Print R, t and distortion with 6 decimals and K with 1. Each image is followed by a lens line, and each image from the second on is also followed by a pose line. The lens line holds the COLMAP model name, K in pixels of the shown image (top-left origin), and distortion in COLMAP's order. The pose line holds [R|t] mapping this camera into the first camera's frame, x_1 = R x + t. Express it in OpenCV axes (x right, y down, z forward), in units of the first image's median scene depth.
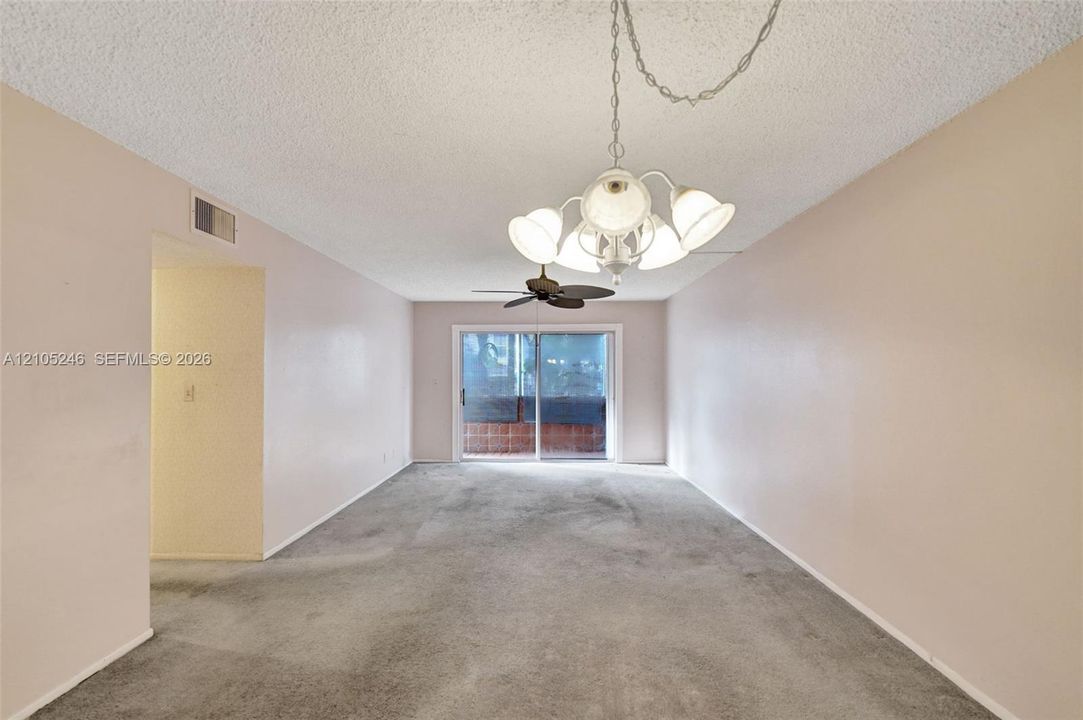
lens RADIAL K [[460.8, 0, 537.8], [0, 460.8, 364.2], [0, 0, 1]] dist [-0.009598, 0.000411]
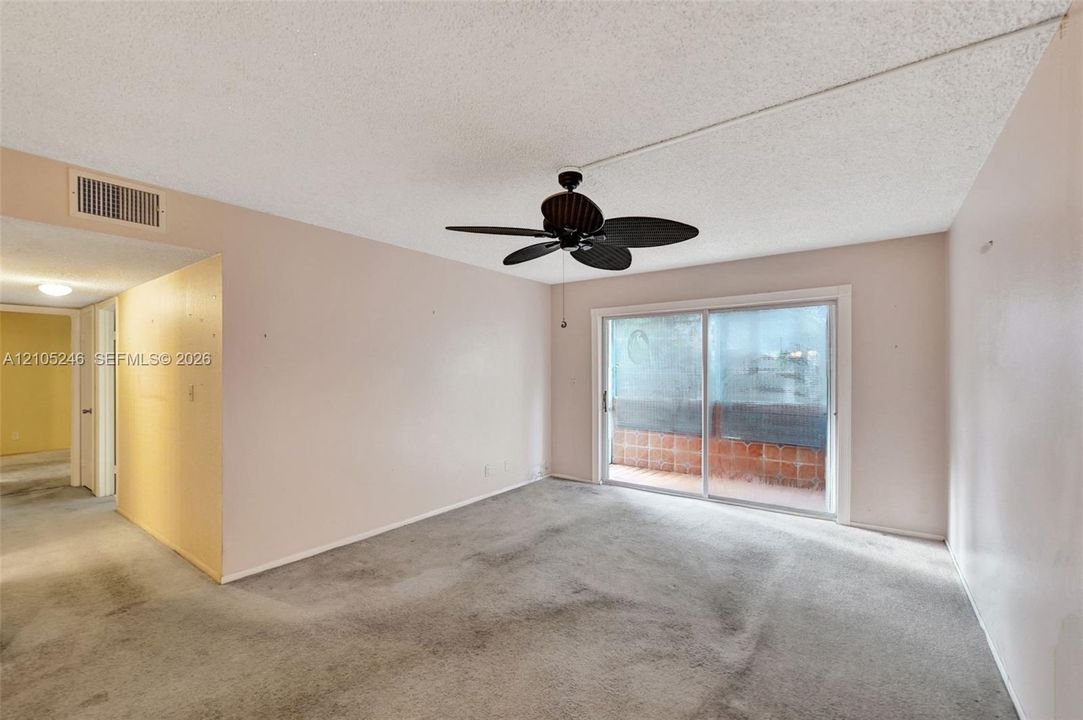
lens RADIAL K [[460.8, 0, 537.8], [0, 460.8, 364.2], [0, 0, 1]] dist [-0.009598, 0.000411]
pose [[0.816777, -0.008345, -0.576893, 0.202690], [0.013043, 0.999907, 0.004002, 0.004419], [0.576806, -0.010793, 0.816810, 0.316804]]
